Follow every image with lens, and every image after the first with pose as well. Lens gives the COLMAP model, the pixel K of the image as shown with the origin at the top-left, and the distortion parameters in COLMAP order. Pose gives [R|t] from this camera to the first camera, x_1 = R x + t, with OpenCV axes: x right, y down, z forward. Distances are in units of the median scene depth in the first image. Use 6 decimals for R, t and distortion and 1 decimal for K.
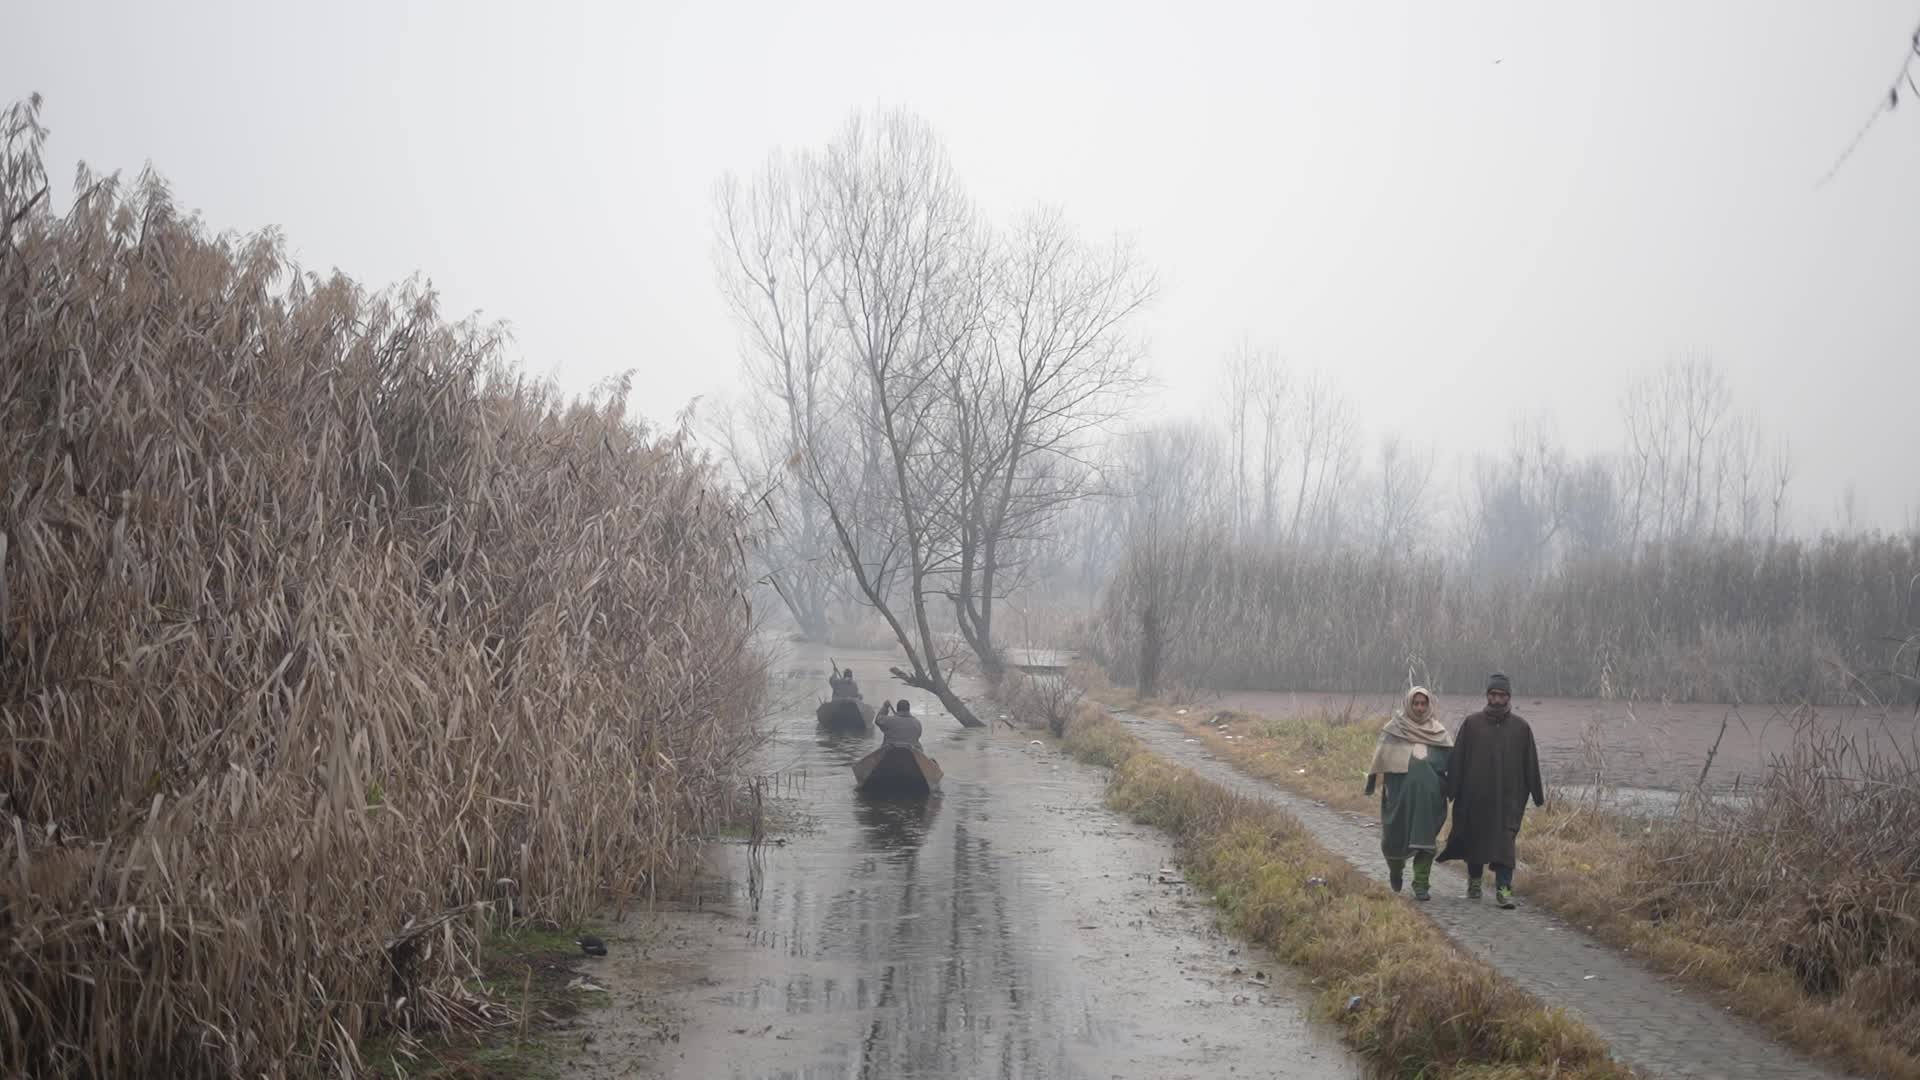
lens RADIAL K [[1407.0, 0, 959.9], [0, 1407.0, 542.0], [0, 0, 1]] dist [0.075631, -0.067642]
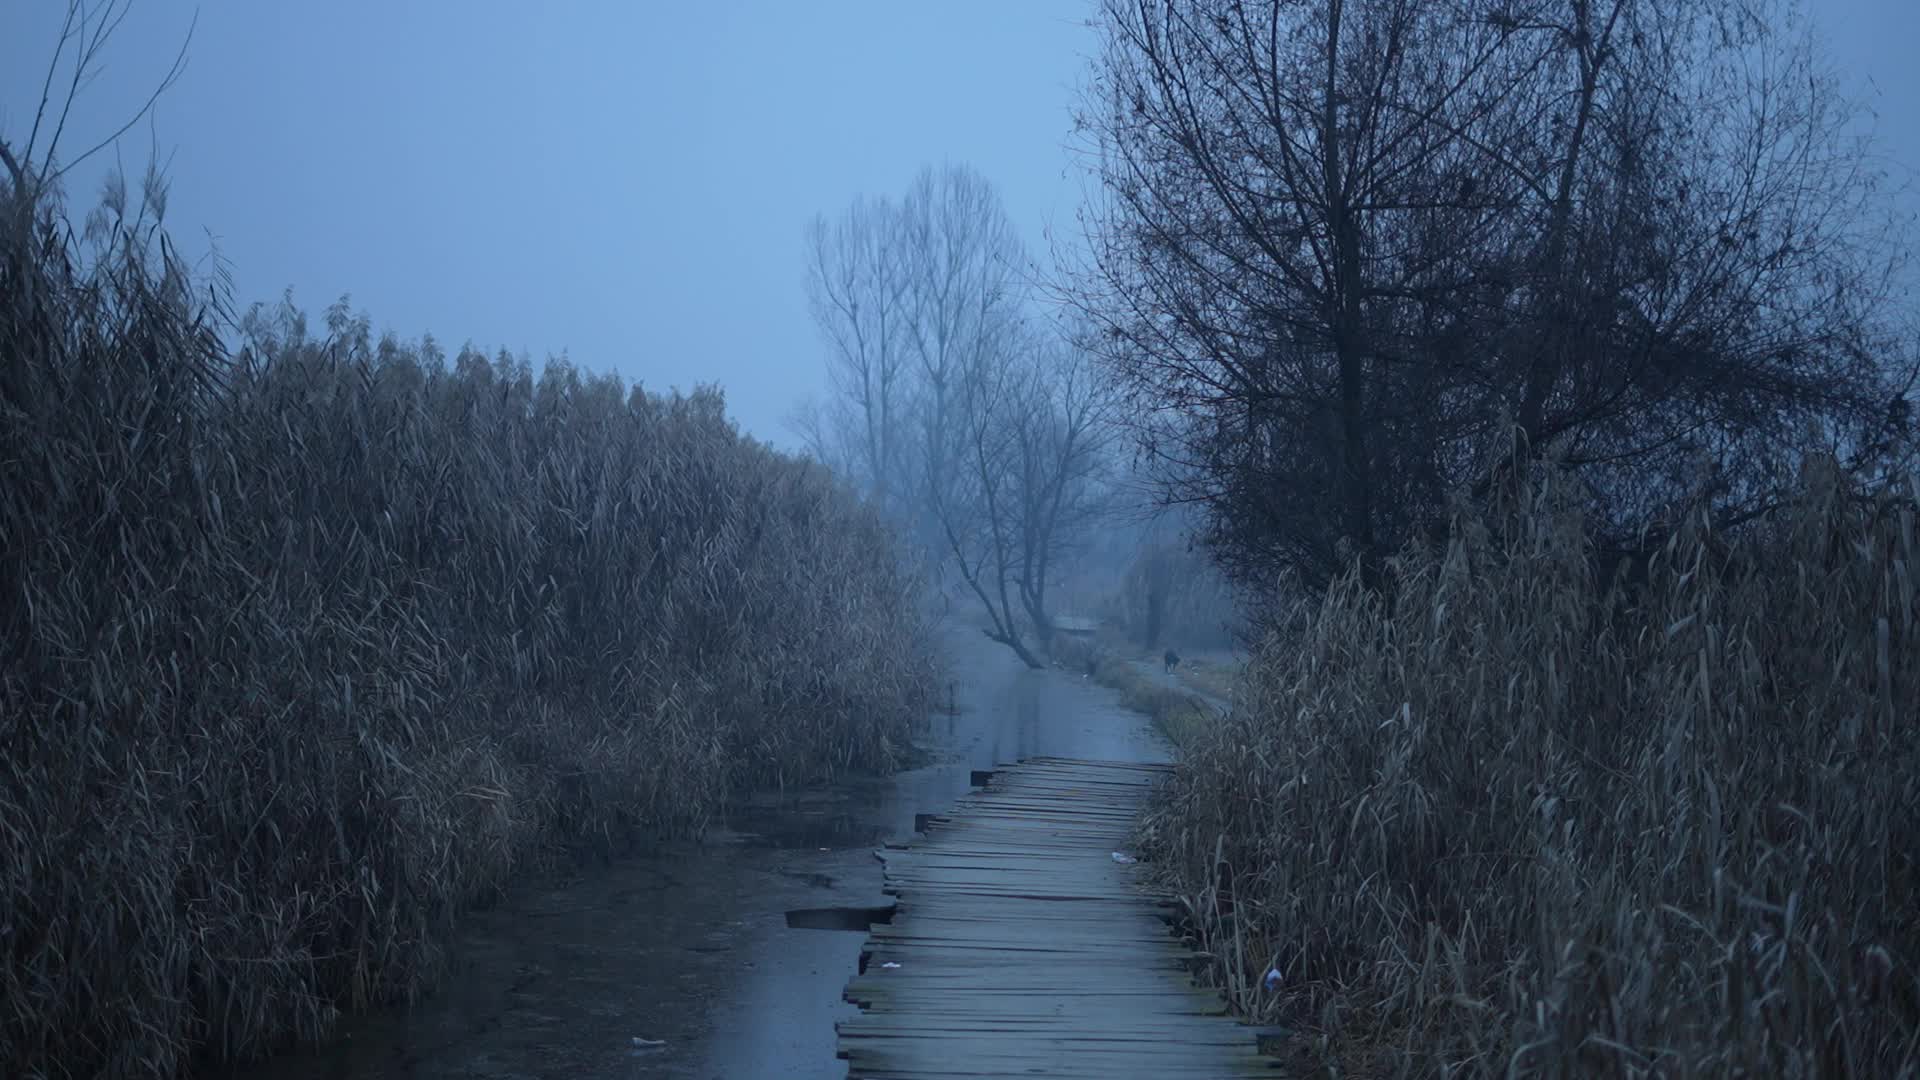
lens RADIAL K [[1407.0, 0, 959.8], [0, 1407.0, 539.5], [0, 0, 1]] dist [0.075631, -0.067642]
pose [[0.999734, 0.013496, -0.018707, -0.023404], [-0.013012, 0.999584, 0.025749, -0.023798], [0.019047, -0.025499, 0.999493, -0.264609]]
